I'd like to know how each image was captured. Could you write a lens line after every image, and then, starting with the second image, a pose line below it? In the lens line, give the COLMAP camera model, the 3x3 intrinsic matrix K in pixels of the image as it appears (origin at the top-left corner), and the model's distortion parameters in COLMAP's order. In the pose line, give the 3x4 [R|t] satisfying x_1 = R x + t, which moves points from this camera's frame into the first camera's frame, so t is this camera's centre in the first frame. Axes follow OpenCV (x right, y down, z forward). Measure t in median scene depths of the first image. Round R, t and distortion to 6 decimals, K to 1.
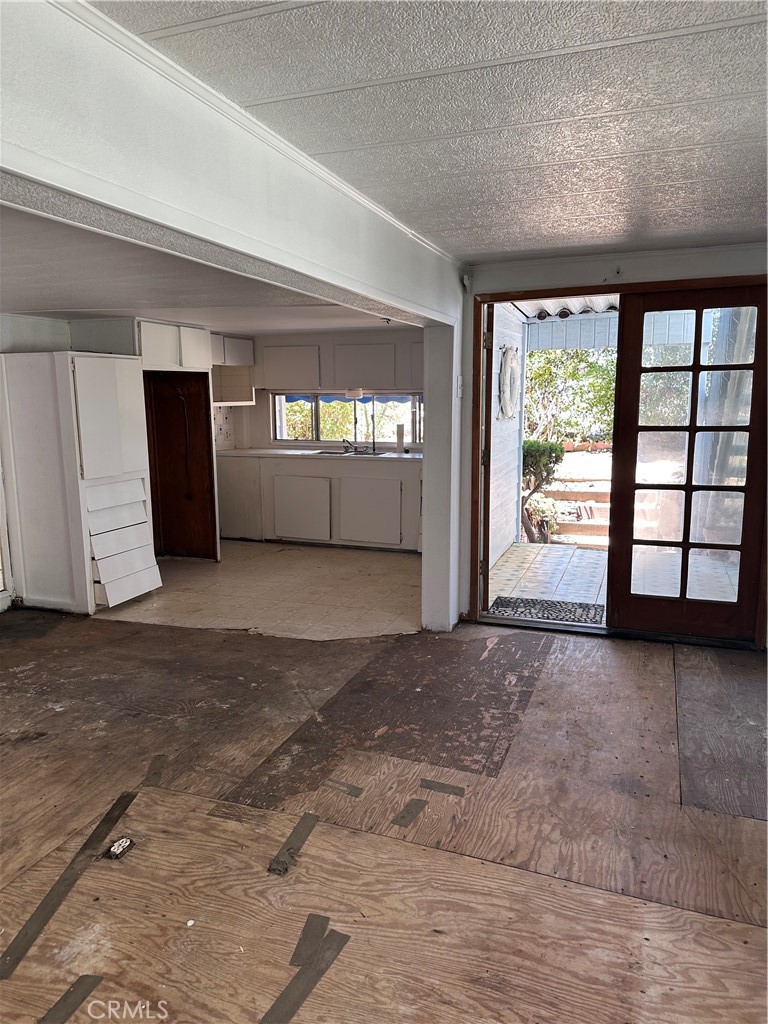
lens RADIAL K [[709.8, 0, 385.4], [0, 709.8, 511.2], [0, 0, 1]] dist [0.036123, -0.055841]
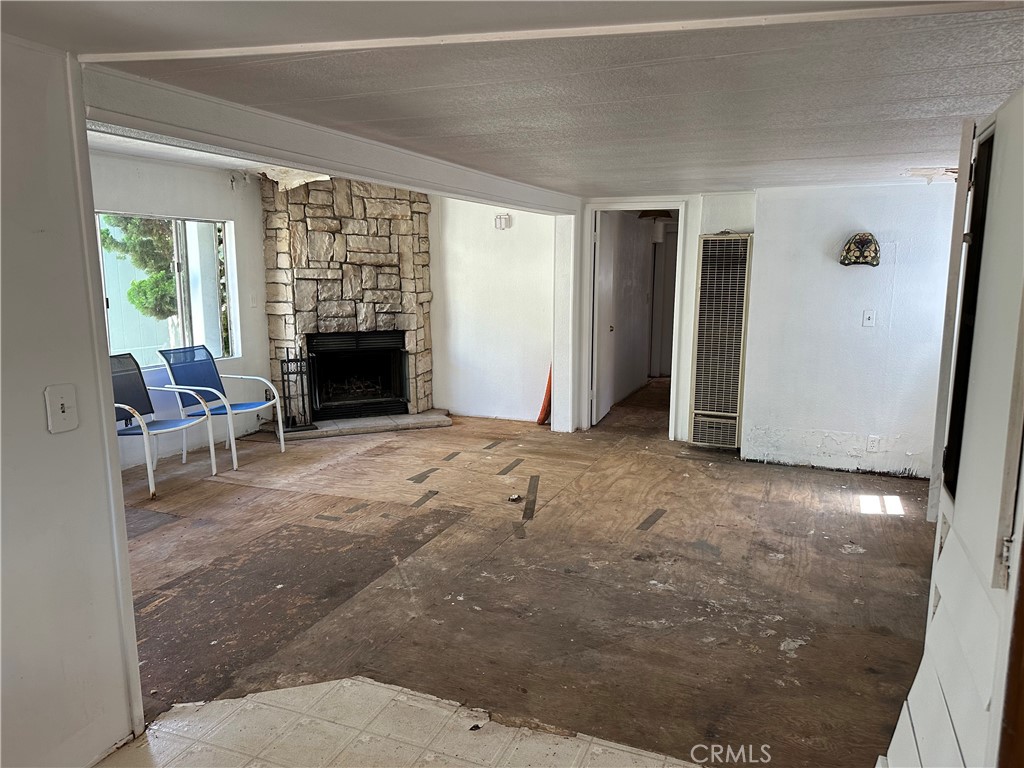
lens RADIAL K [[709.8, 0, 513.9], [0, 709.8, 386.6], [0, 0, 1]] dist [0.036123, -0.055841]
pose [[-0.999152, -0.001696, 0.041132, -0.357016], [0.011583, 0.947200, 0.320433, -0.345317], [-0.039503, 0.320638, -0.946378, 2.171325]]
